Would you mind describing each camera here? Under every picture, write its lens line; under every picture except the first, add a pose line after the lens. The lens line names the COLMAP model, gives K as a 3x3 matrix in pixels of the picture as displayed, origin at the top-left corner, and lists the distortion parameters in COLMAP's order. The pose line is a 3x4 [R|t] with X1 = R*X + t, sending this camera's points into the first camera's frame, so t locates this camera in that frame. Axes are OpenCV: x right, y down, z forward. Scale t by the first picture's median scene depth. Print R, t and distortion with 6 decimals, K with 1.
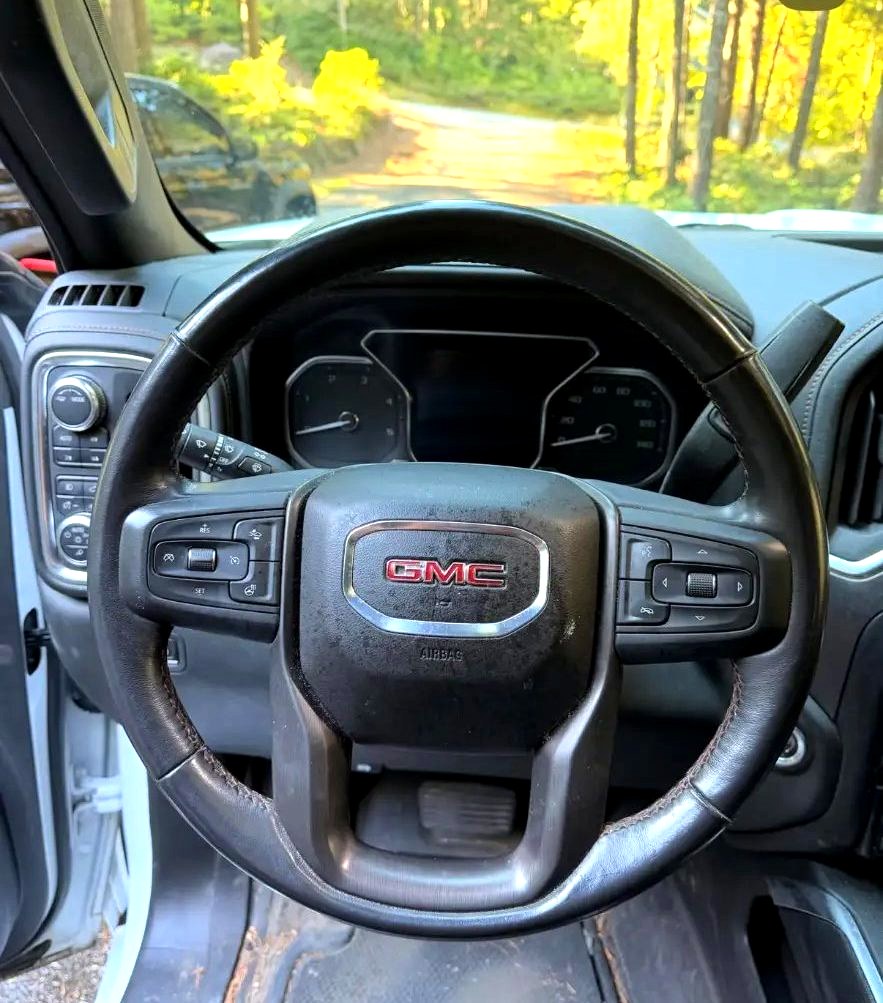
lens RADIAL K [[831.7, 0, 441.5], [0, 831.7, 501.5], [0, 0, 1]] dist [0.003175, -0.012798]
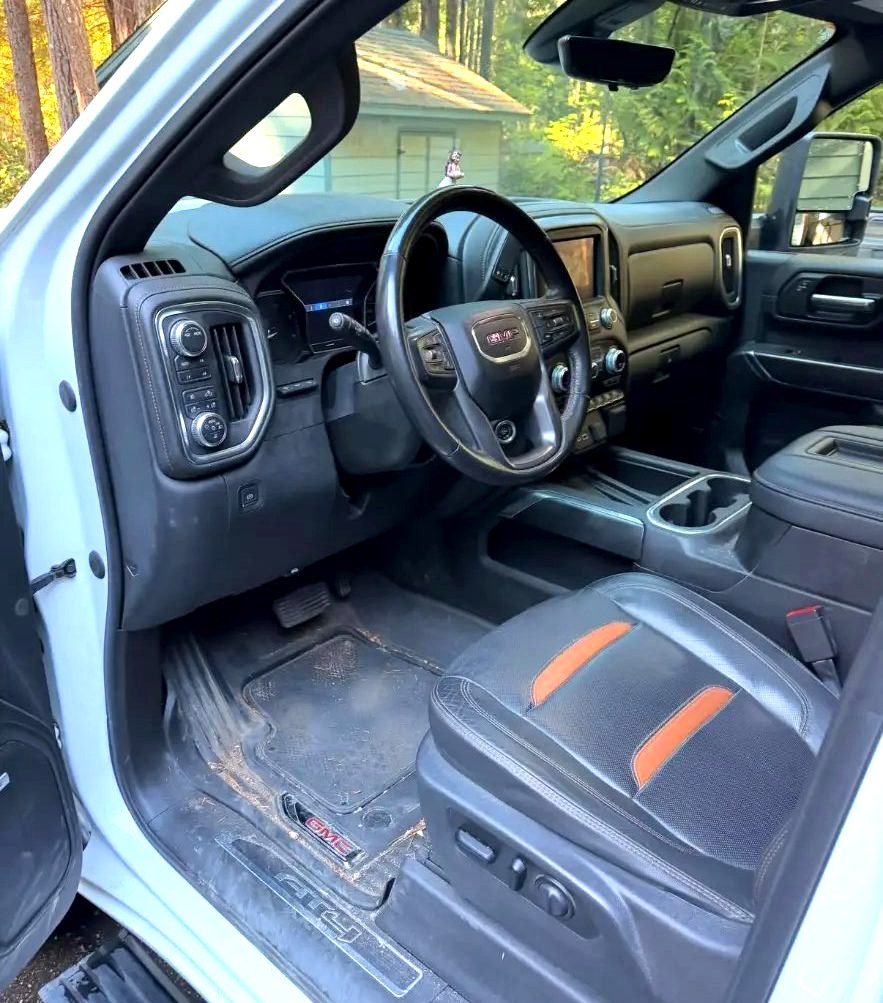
lens RADIAL K [[831.7, 0, 441.5], [0, 831.7, 501.5], [0, 0, 1]] dist [0.003175, -0.012798]
pose [[0.592039, -0.327352, 0.736430, -1.380525], [0.304437, 0.936925, 0.171728, 0.037940], [-0.746195, 0.122527, 0.654354, -0.274065]]
